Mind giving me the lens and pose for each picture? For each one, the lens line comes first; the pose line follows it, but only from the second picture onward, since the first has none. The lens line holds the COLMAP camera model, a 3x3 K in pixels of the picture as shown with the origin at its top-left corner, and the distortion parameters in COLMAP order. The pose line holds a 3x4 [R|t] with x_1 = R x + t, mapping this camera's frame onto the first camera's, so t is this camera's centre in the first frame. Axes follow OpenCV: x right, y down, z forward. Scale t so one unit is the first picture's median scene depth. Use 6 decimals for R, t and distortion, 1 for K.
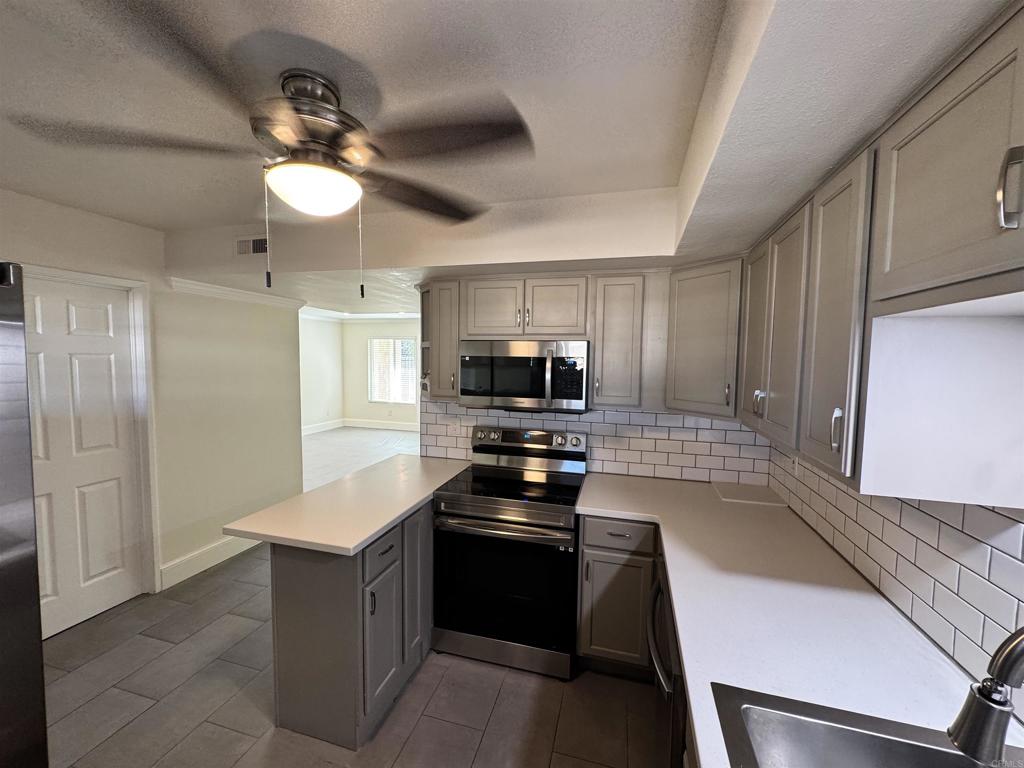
lens RADIAL K [[406.5, 0, 511.0], [0, 406.5, 385.1], [0, 0, 1]] dist [-0.002572, 0.000392]
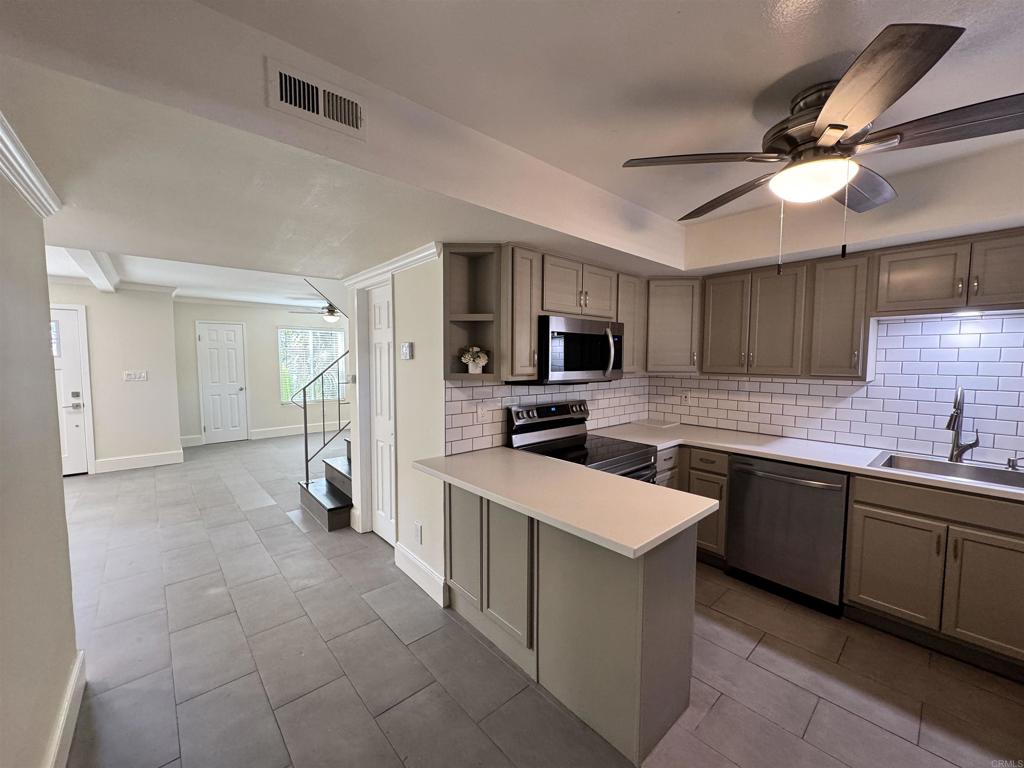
lens RADIAL K [[406.5, 0, 511.0], [0, 406.5, 385.1], [0, 0, 1]] dist [-0.002572, 0.000392]
pose [[0.544541, -0.070582, 0.835759, -0.903517], [0.061367, 0.997135, 0.044227, 0.006329], [-0.836486, 0.027204, 0.547313, 0.488692]]
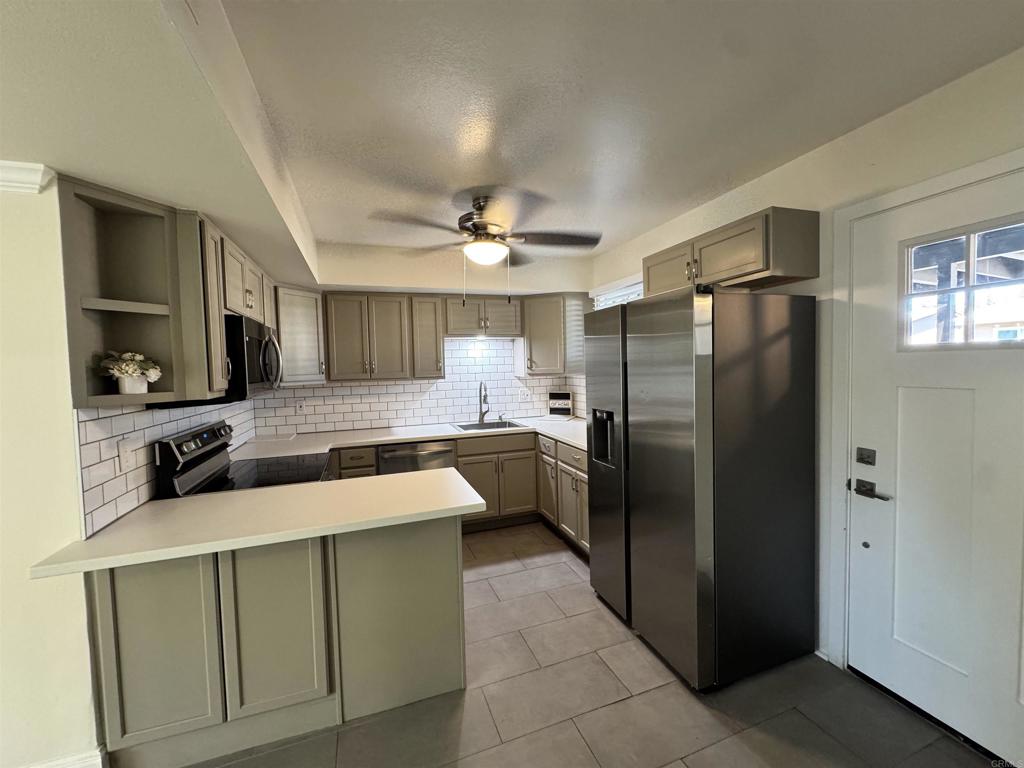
lens RADIAL K [[406.5, 0, 511.0], [0, 406.5, 385.1], [0, 0, 1]] dist [-0.002572, 0.000392]
pose [[-0.578440, -0.041168, 0.814686, -0.975470], [0.070027, 0.992533, 0.099875, -0.016690], [-0.812714, 0.114821, -0.571238, 0.934545]]
